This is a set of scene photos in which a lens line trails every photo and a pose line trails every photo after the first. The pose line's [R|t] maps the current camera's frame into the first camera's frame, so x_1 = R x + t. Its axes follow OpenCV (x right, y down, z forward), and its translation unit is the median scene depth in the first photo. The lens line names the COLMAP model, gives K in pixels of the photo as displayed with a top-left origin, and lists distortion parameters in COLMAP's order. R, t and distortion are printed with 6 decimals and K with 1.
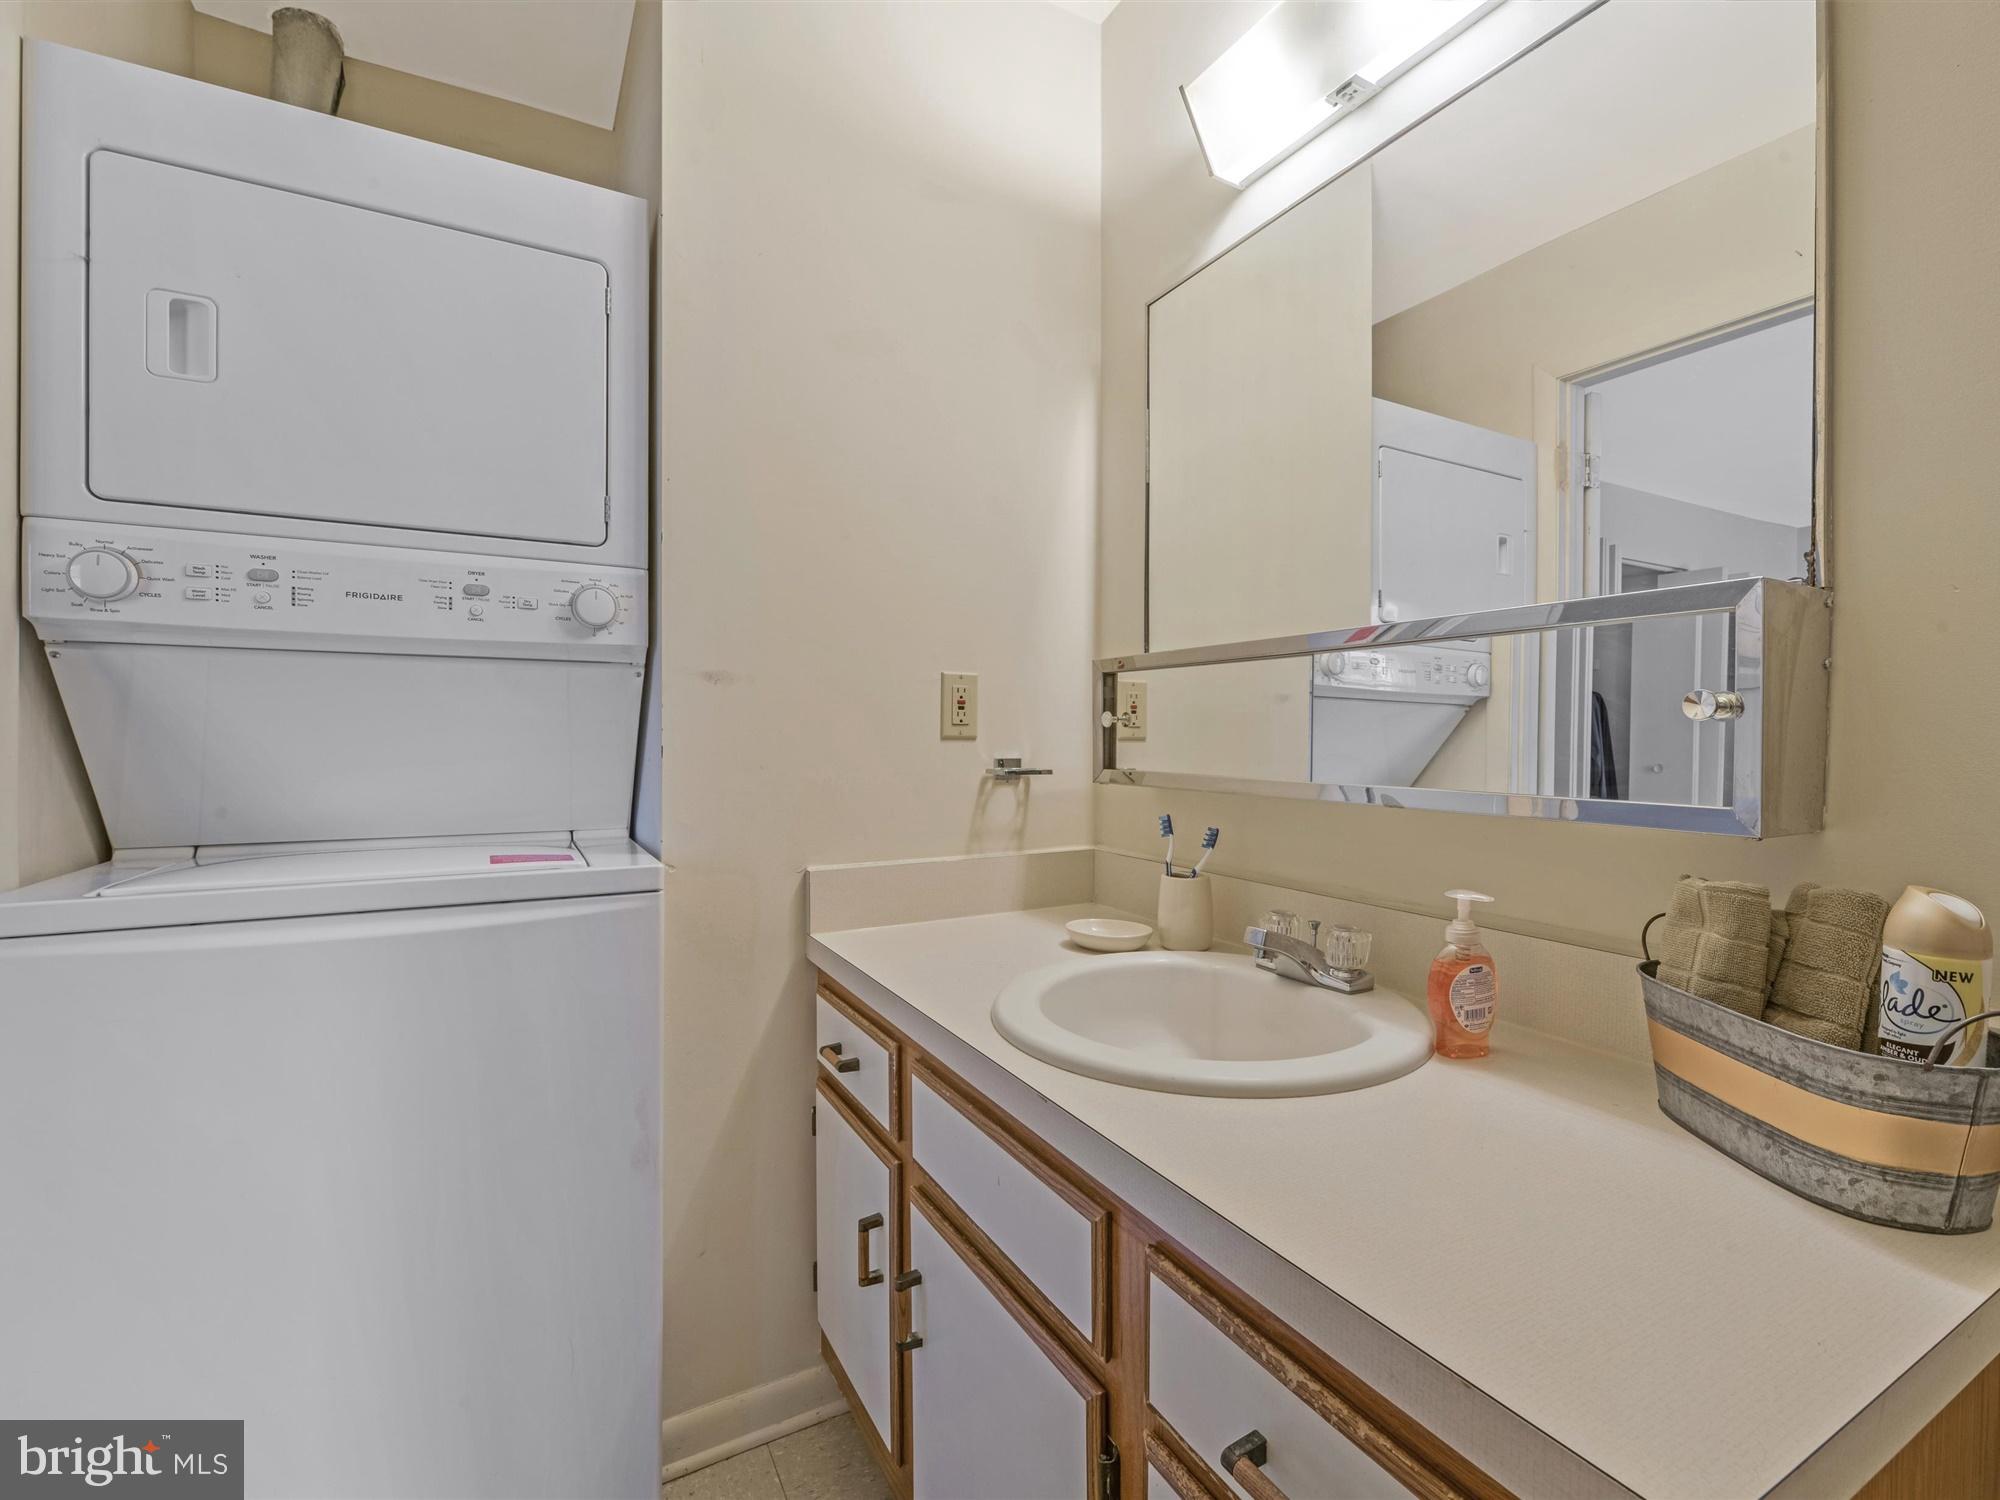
lens RADIAL K [[909.4, 0, 1005.6], [0, 909.4, 781.2], [0, 0, 1]] dist [-0.000017, -0.000072]
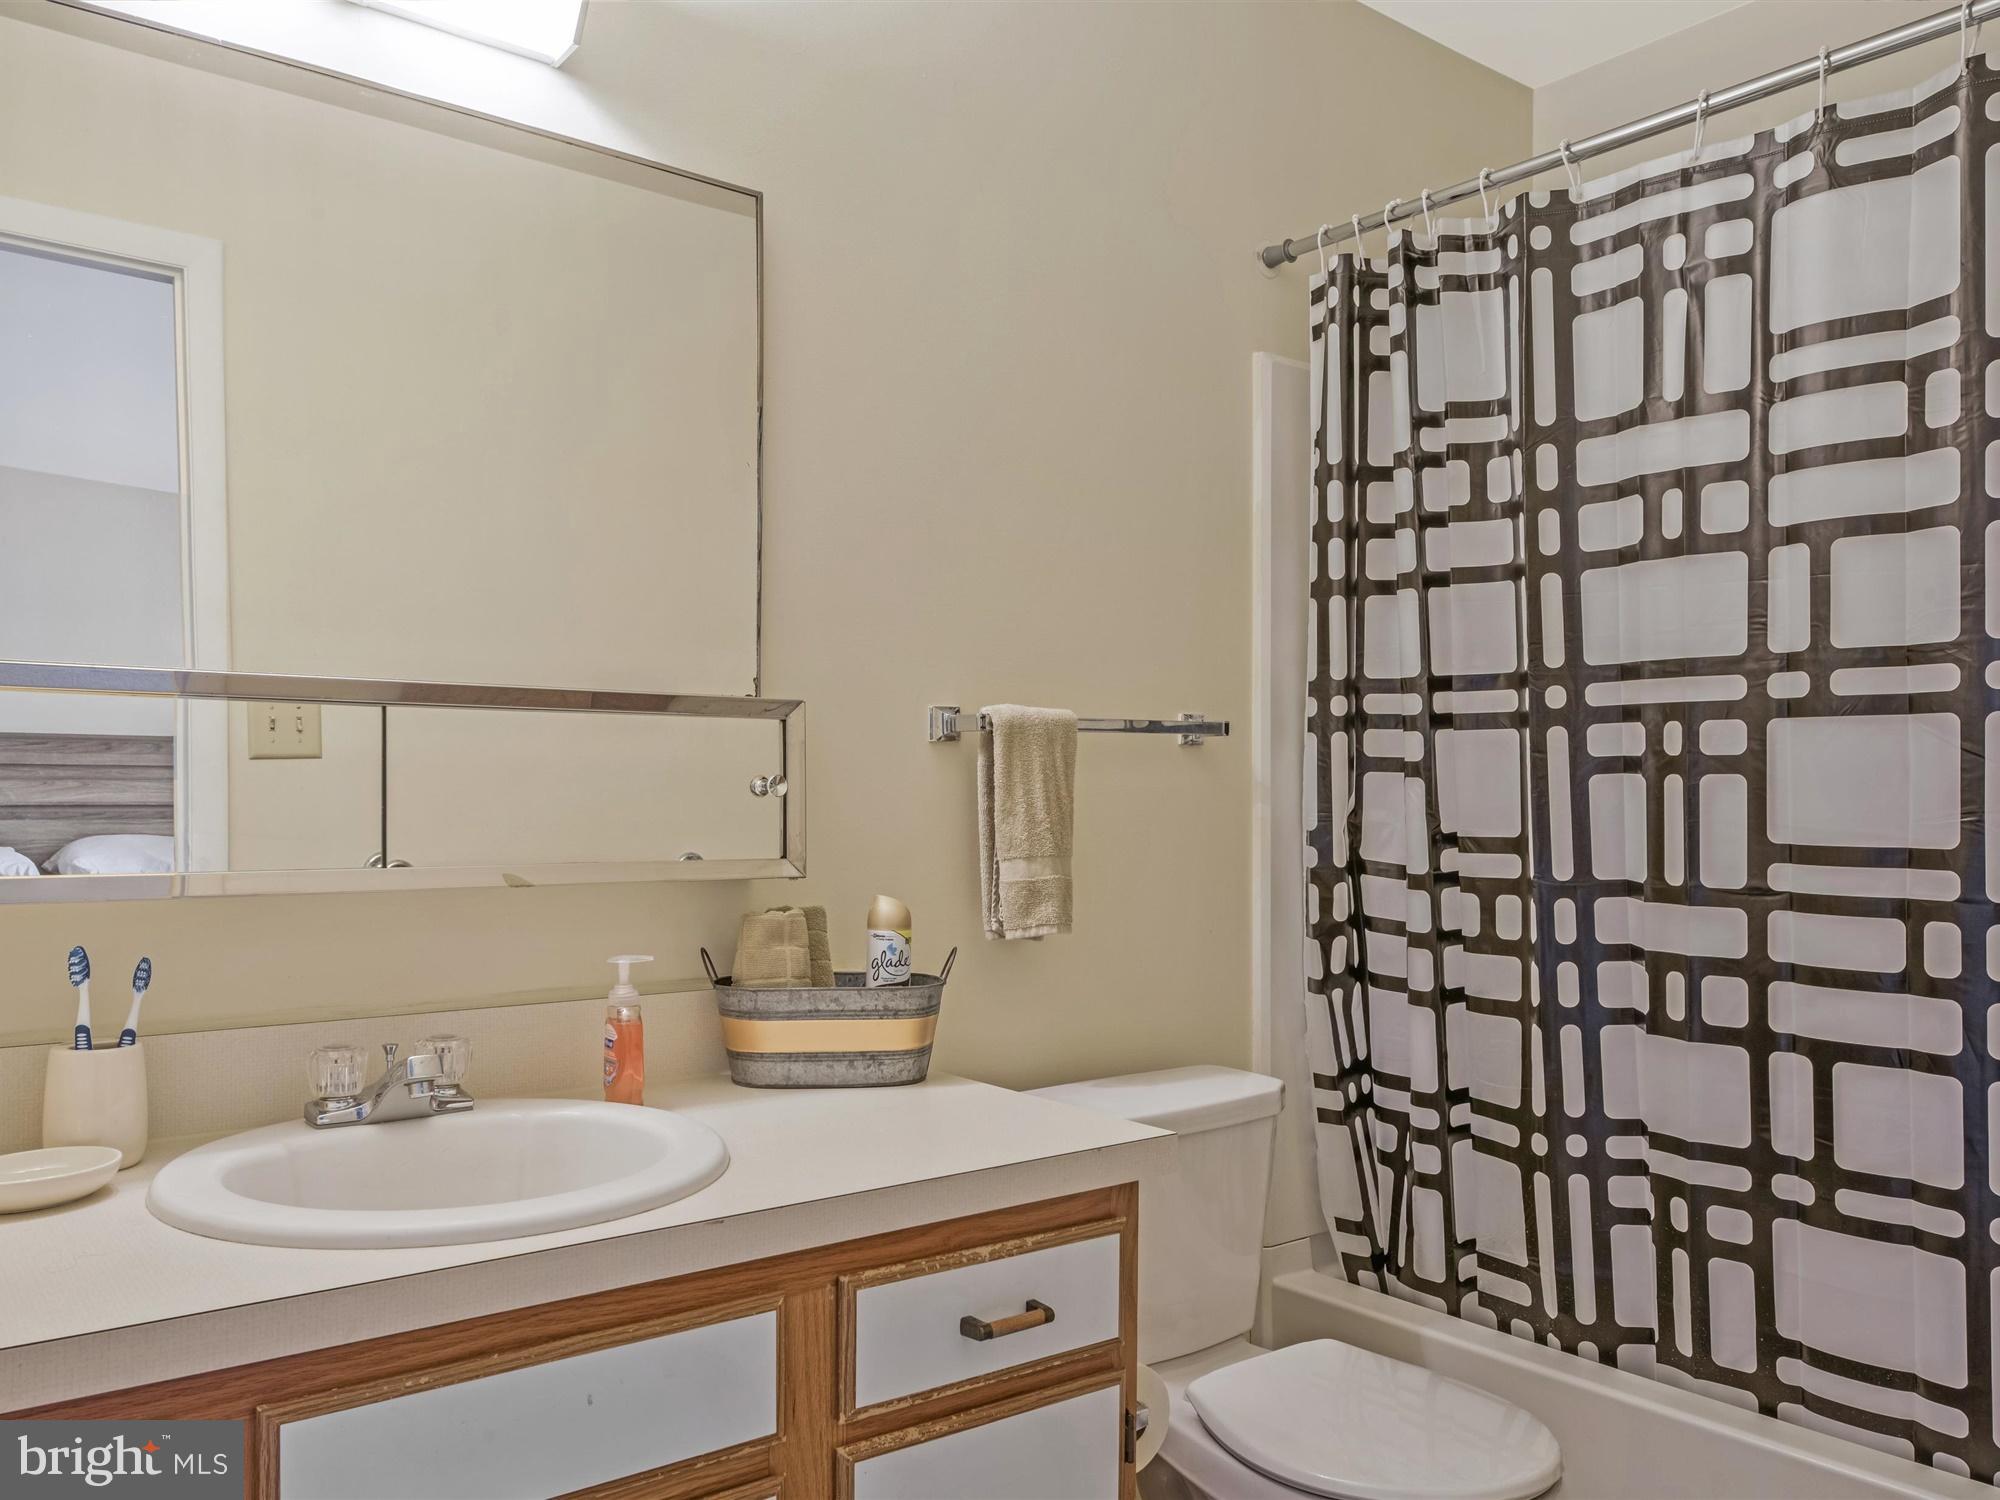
lens RADIAL K [[1578.1, 0, 1006.8], [0, 1578.1, 800.2], [0, 0, 1]] dist [0.001834, 0.004307]
pose [[-0.163646, -0.008612, 0.986482, -1.838672], [0.041904, 0.998999, 0.015673, -0.093599], [-0.985629, 0.043903, -0.163121, 1.133014]]
